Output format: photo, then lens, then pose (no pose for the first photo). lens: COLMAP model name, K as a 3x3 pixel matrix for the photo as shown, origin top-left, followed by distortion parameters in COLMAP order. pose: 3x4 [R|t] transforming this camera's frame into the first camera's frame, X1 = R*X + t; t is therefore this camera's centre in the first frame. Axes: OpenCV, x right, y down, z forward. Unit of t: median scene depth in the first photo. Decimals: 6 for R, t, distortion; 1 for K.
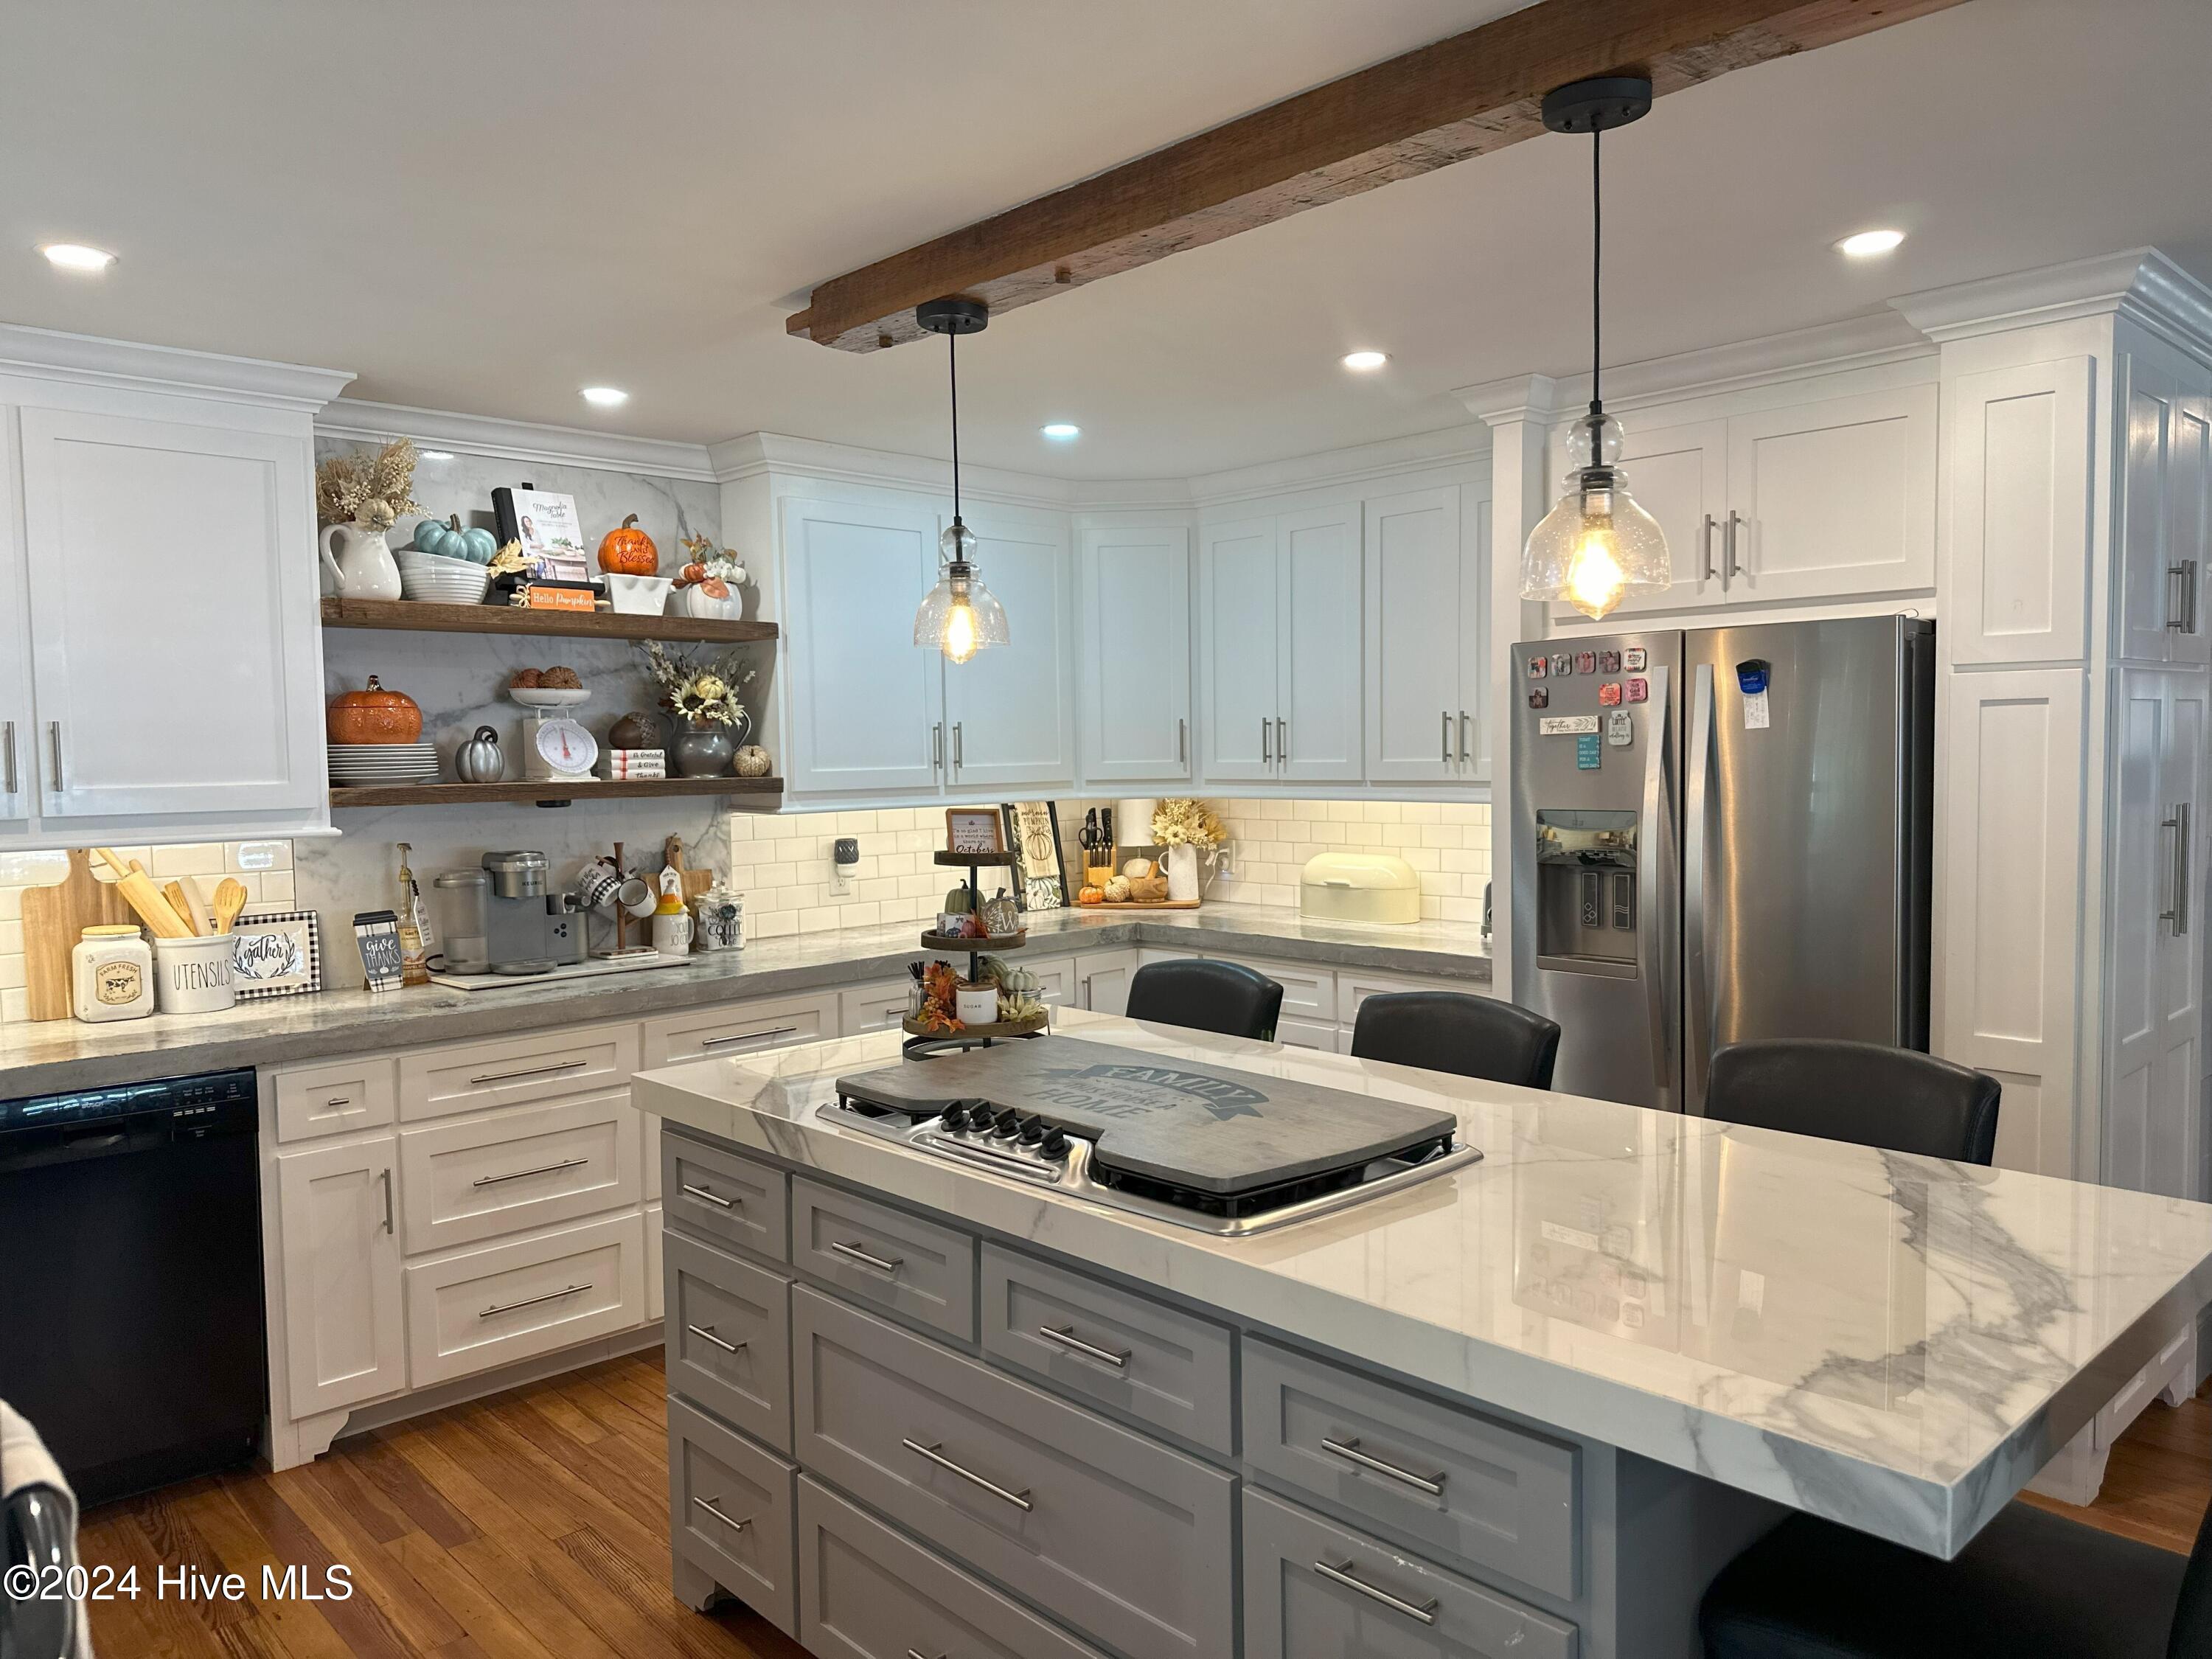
lens RADIAL K [[1563.6, 0, 1117.7], [0, 1563.6, 830.2], [0, 0, 1]] dist [0.022242, -0.060631]
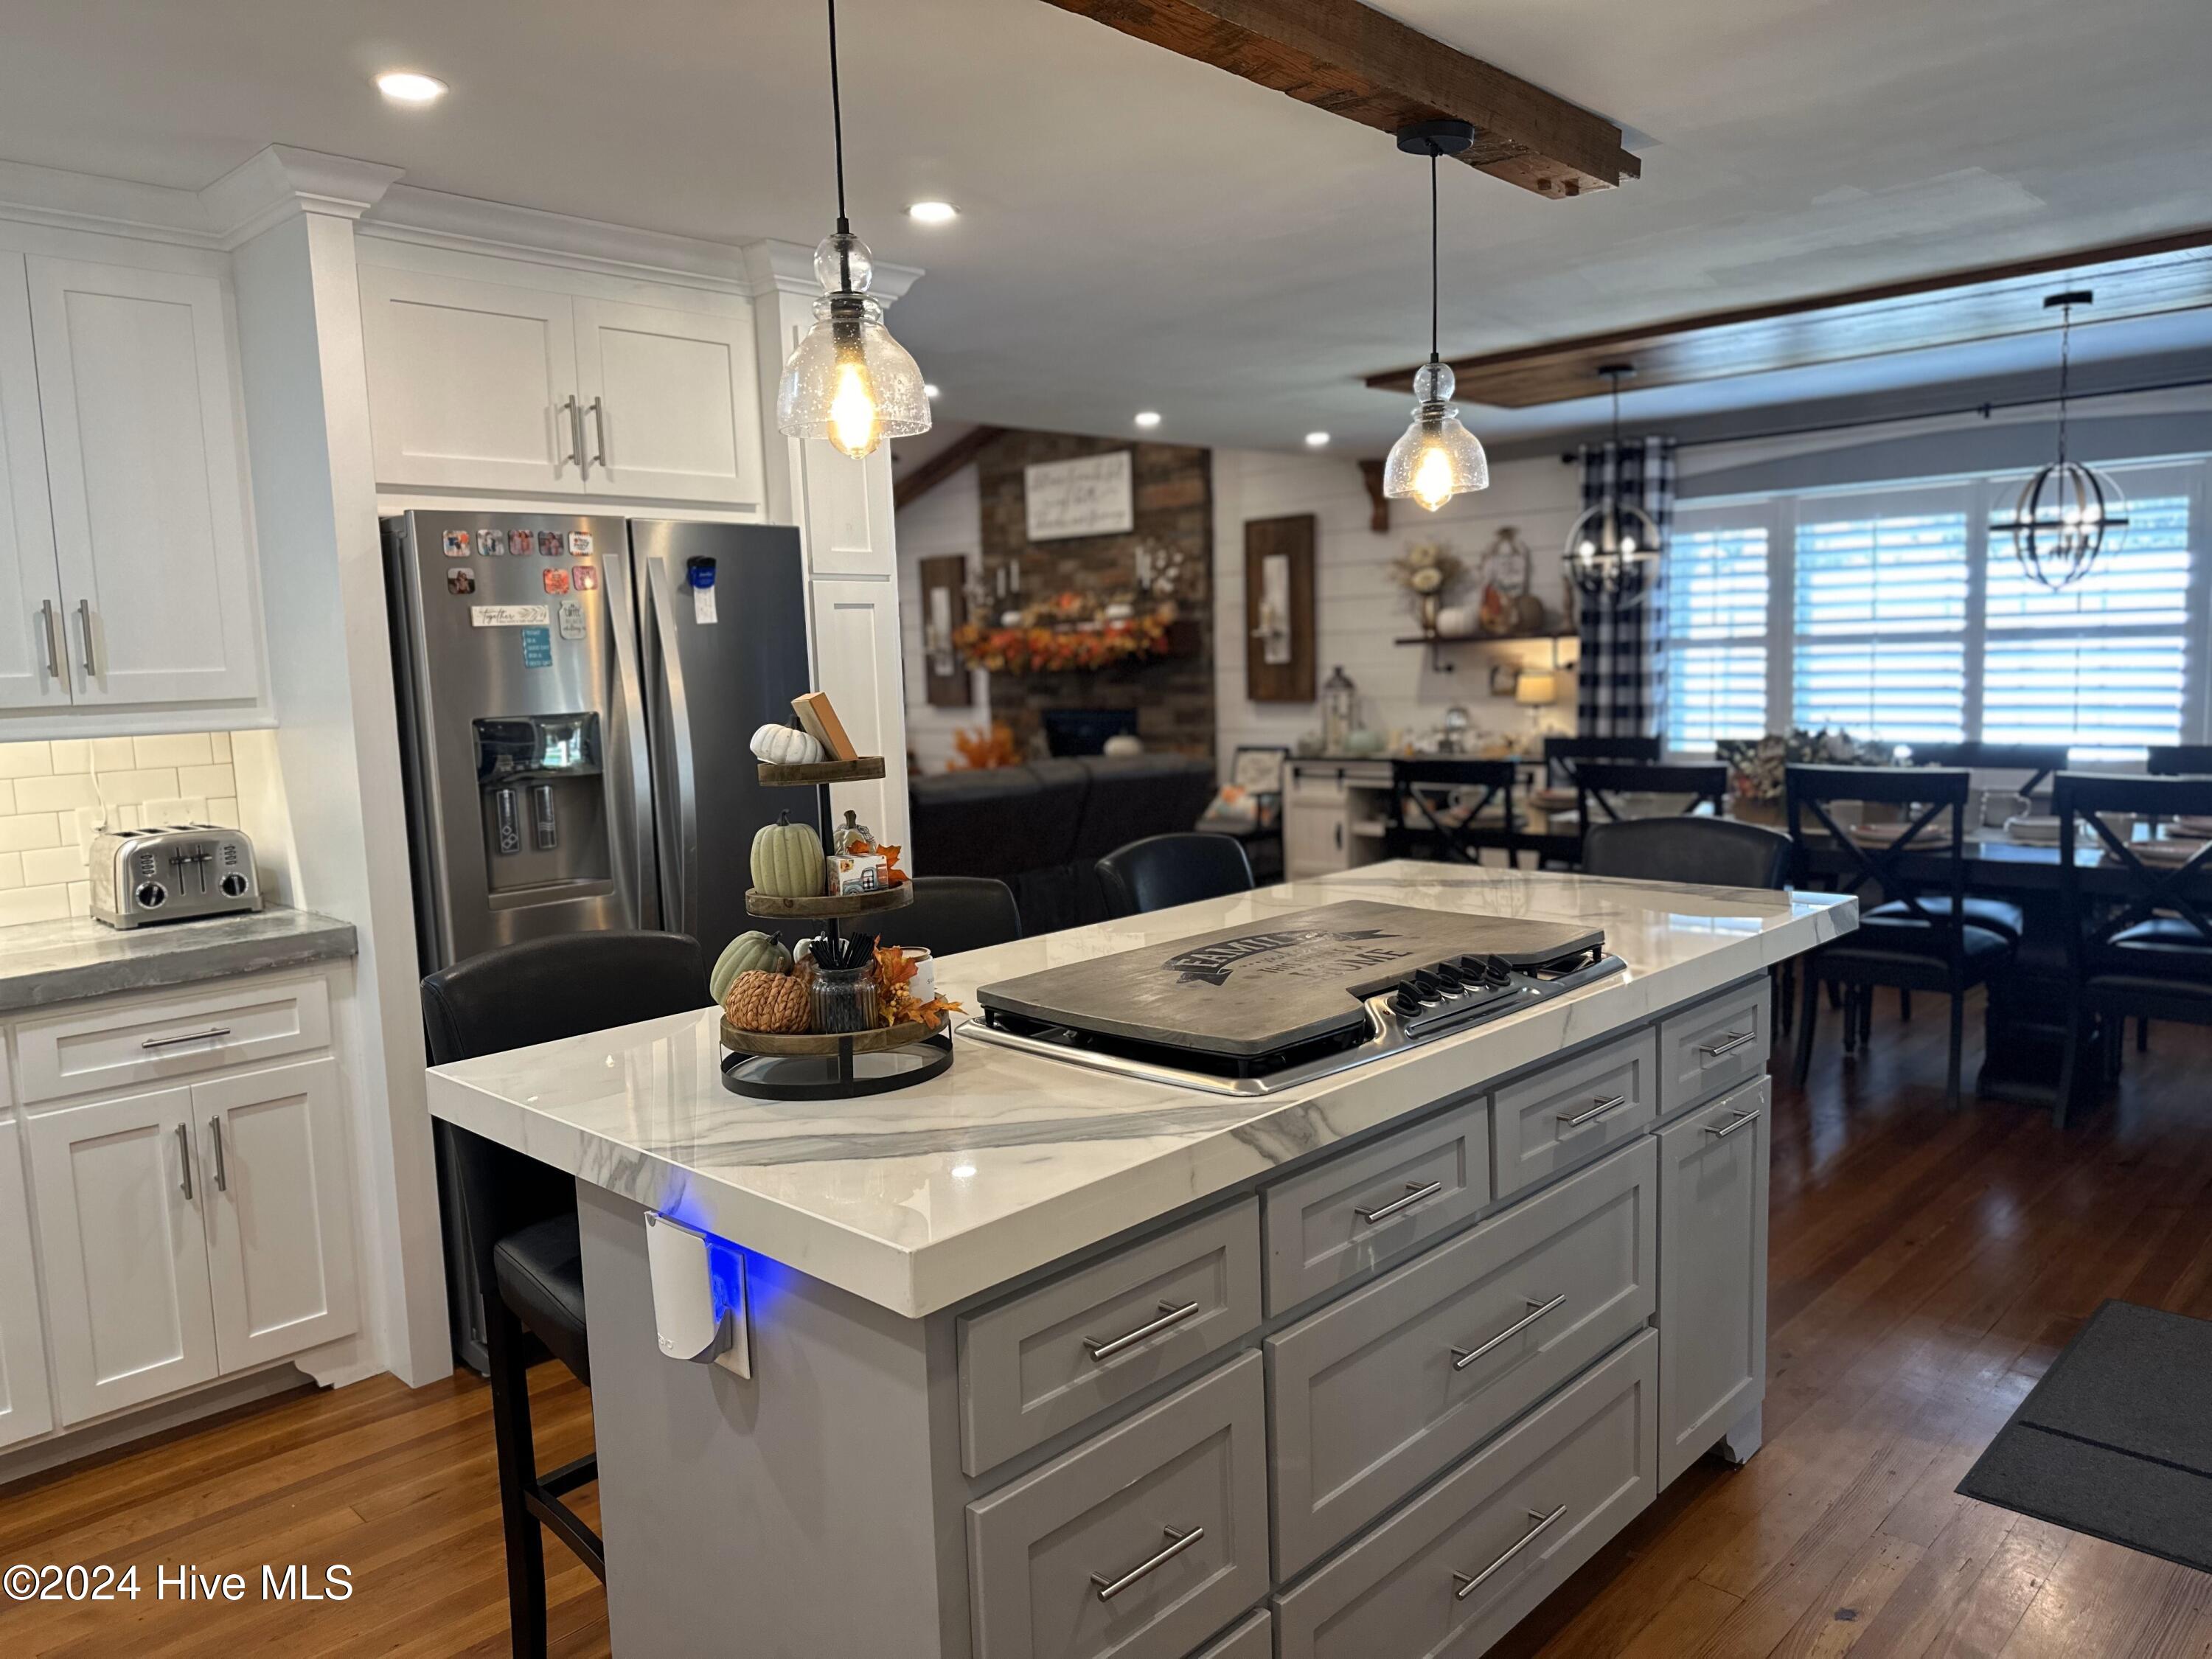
lens RADIAL K [[1563.6, 0, 1109.9], [0, 1563.6, 838.5], [0, 0, 1]] dist [0.022242, -0.060631]
pose [[-0.050309, -0.099048, 0.993810, -0.602171], [0.085397, 0.990999, 0.103091, -0.007477], [-0.995076, 0.090055, -0.041398, 0.745289]]
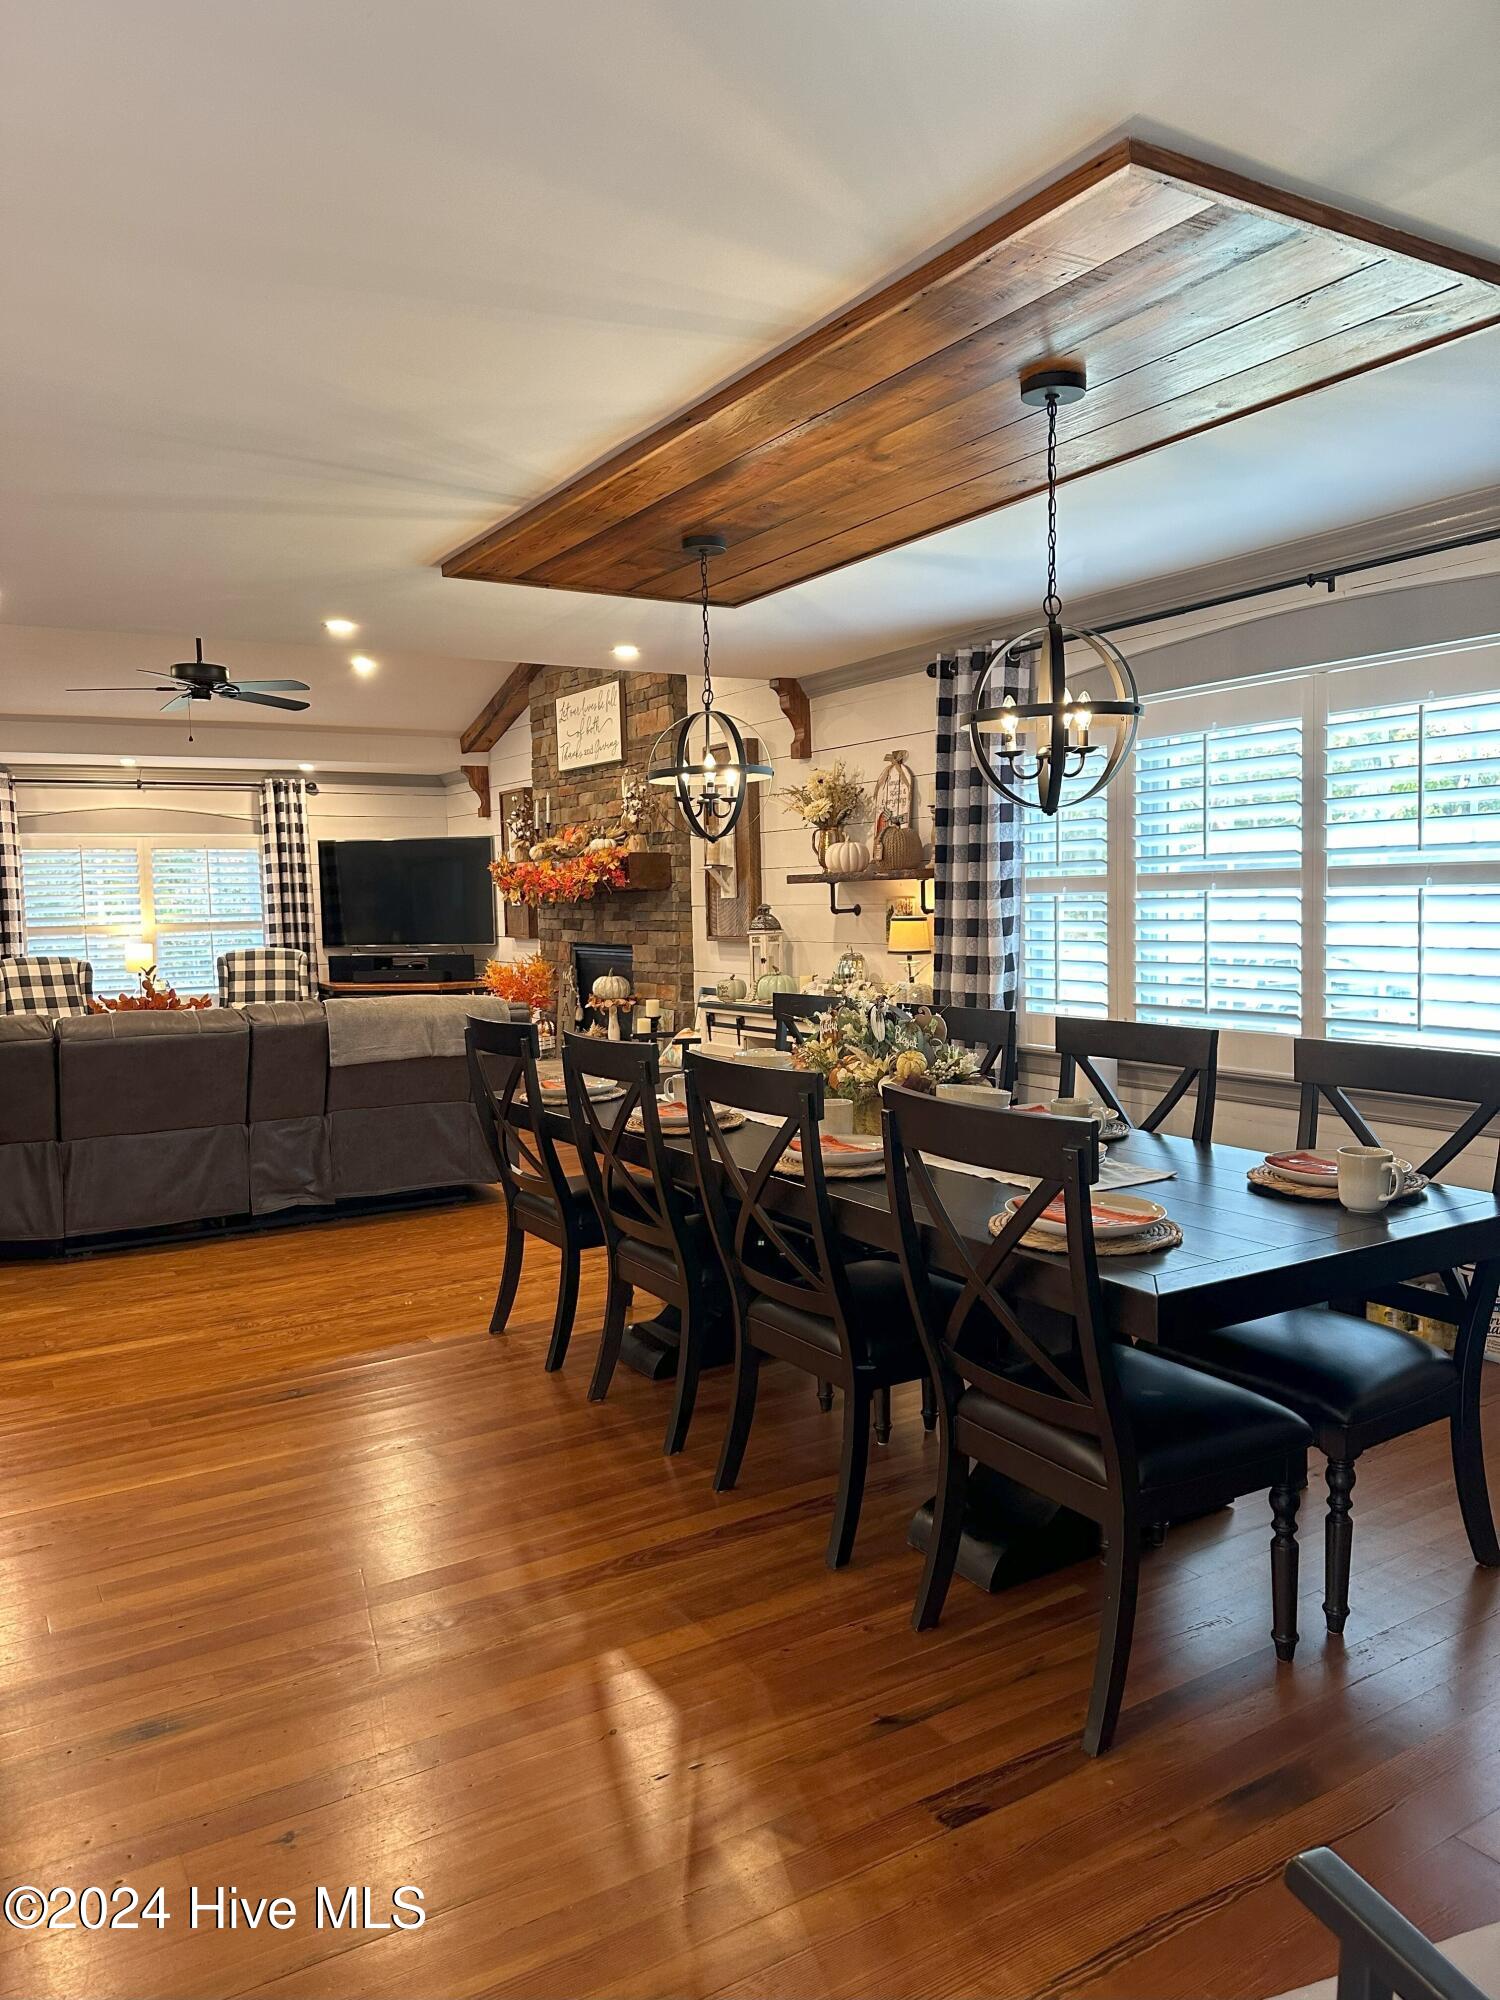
lens RADIAL K [[1413.7, 0, 747.0], [0, 1413.7, 1009.6], [0, 0, 1]] dist [0.022242, -0.060631]
pose [[0.230418, -0.064749, 0.970935, -0.471212], [0.068302, 0.996399, 0.050238, 0.009881], [-0.970692, 0.054741, 0.234011, 0.481886]]
